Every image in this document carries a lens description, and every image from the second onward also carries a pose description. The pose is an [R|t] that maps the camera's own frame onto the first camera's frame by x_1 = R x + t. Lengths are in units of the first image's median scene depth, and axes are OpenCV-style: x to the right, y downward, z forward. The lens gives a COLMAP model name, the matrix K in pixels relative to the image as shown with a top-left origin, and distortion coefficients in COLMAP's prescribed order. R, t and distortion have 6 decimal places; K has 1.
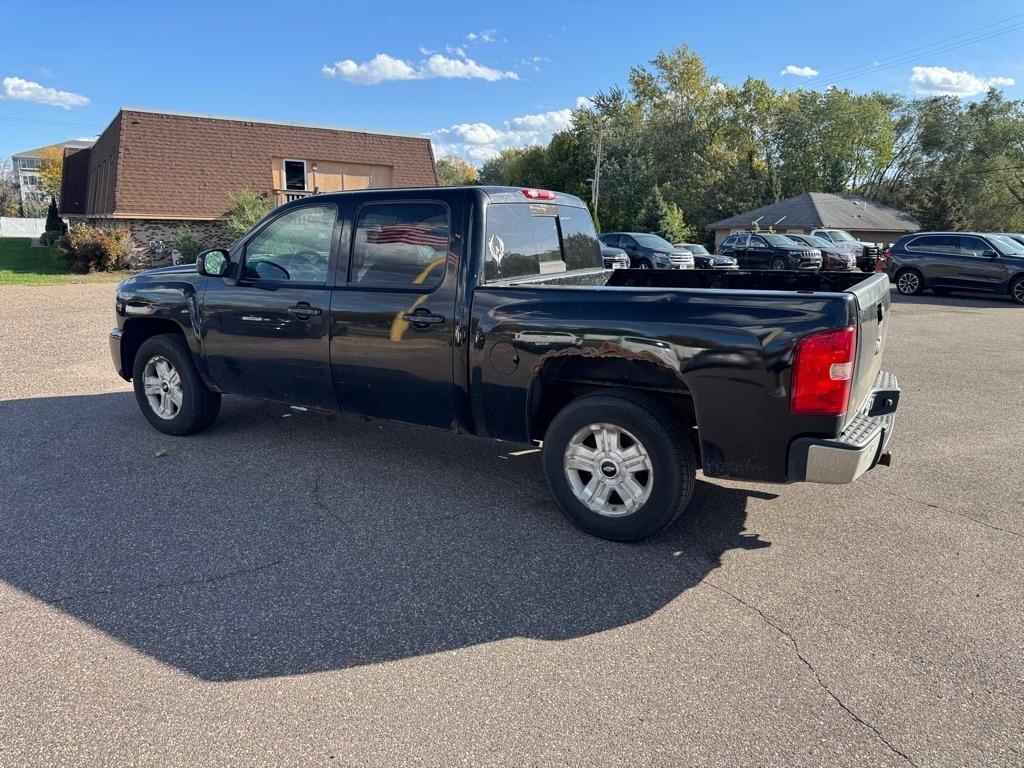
lens RADIAL K [[746.0, 0, 512.0], [0, 746.0, 384.0], [0, 0, 1]] dist [0.074744, -0.082191]
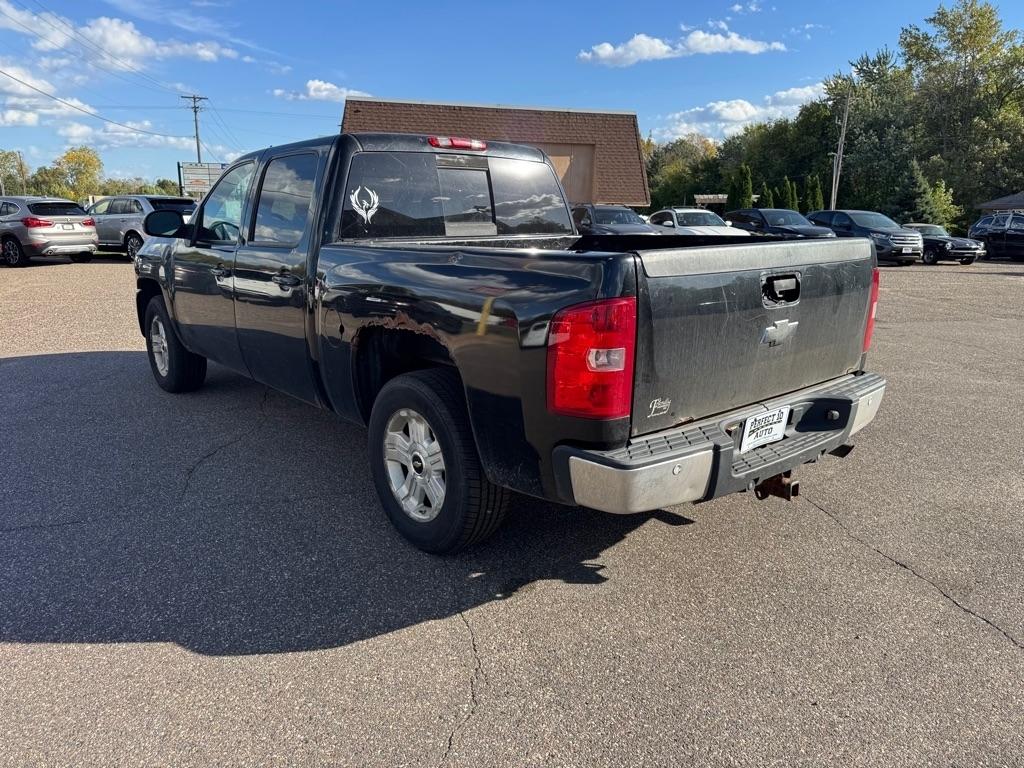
lens RADIAL K [[746.6, 0, 515.9], [0, 746.6, 393.3], [0, 0, 1]] dist [0.028832, -0.033195]
pose [[0.947241, 0.074046, -0.311853, 0.035437], [-0.063881, 0.997044, 0.042699, -0.000600], [0.314093, -0.020525, 0.949170, 0.017491]]
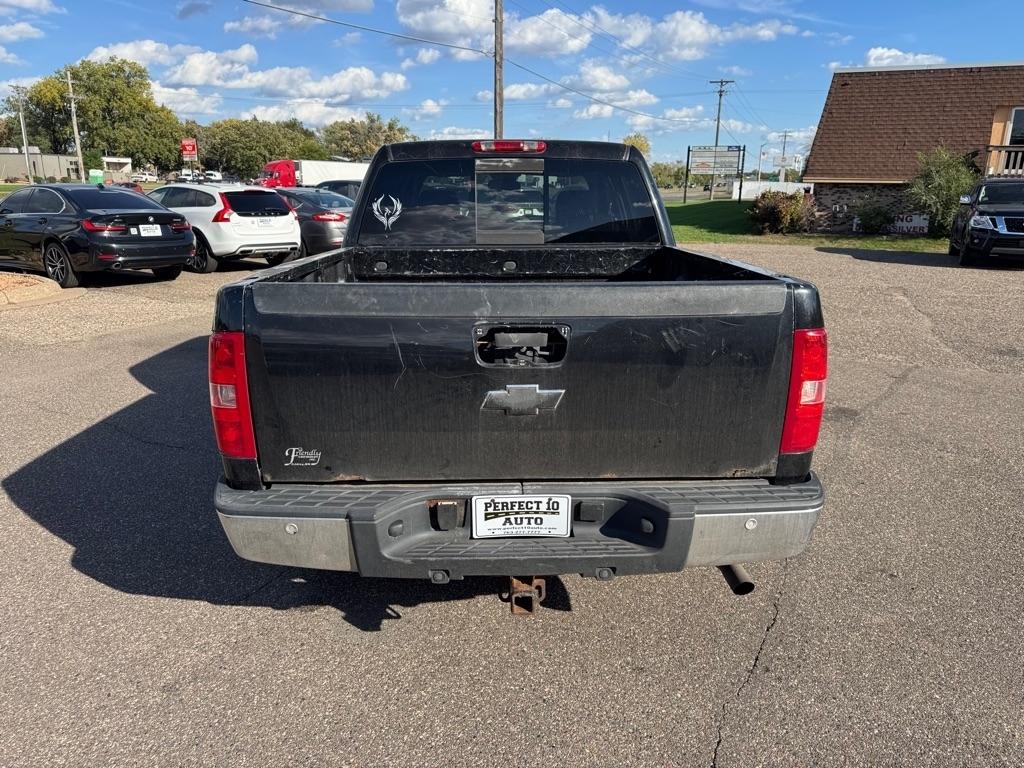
lens RADIAL K [[737.3, 0, 510.4], [0, 737.3, 407.0], [0, 0, 1]] dist [0.023698, -0.025345]
pose [[0.526360, 0.238780, -0.816045, 0.069593], [-0.174245, 0.969680, 0.171344, -0.010406], [0.832216, 0.052003, 0.552007, 0.051438]]
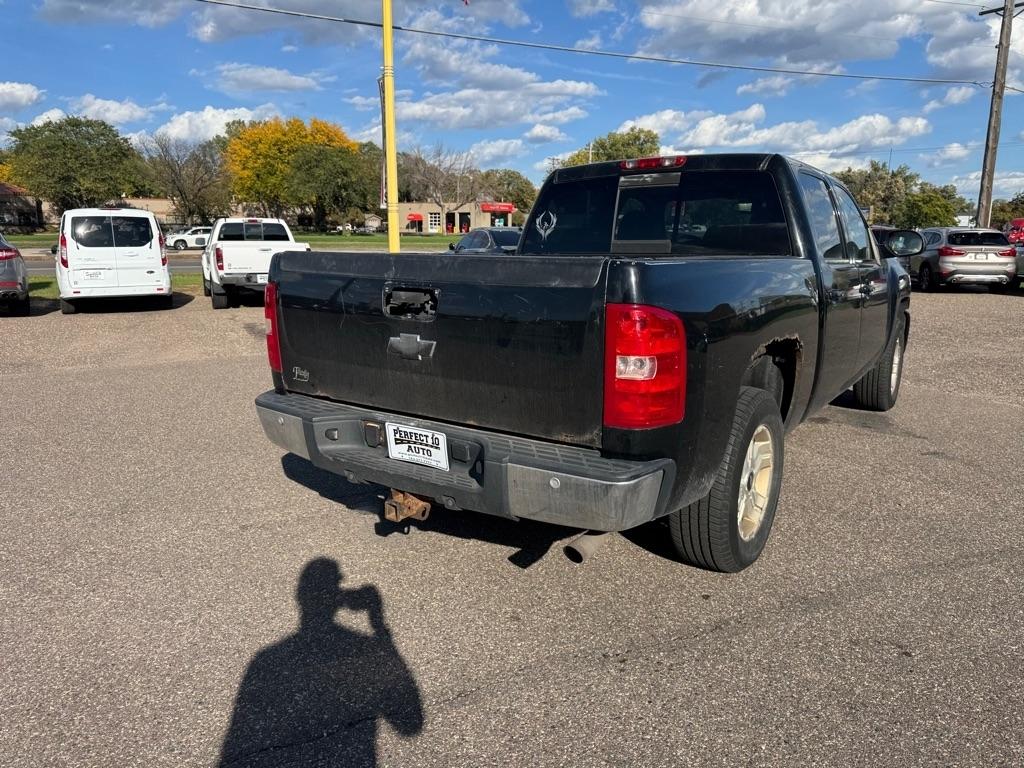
lens RADIAL K [[725.0, 0, 486.7], [0, 725.0, 410.6], [0, 0, 1]] dist [0.026336, -0.029929]
pose [[-0.104672, 0.223815, -0.968995, 0.085809], [-0.209973, 0.947409, 0.241511, -0.012989], [0.972088, 0.228742, -0.052172, 0.083550]]
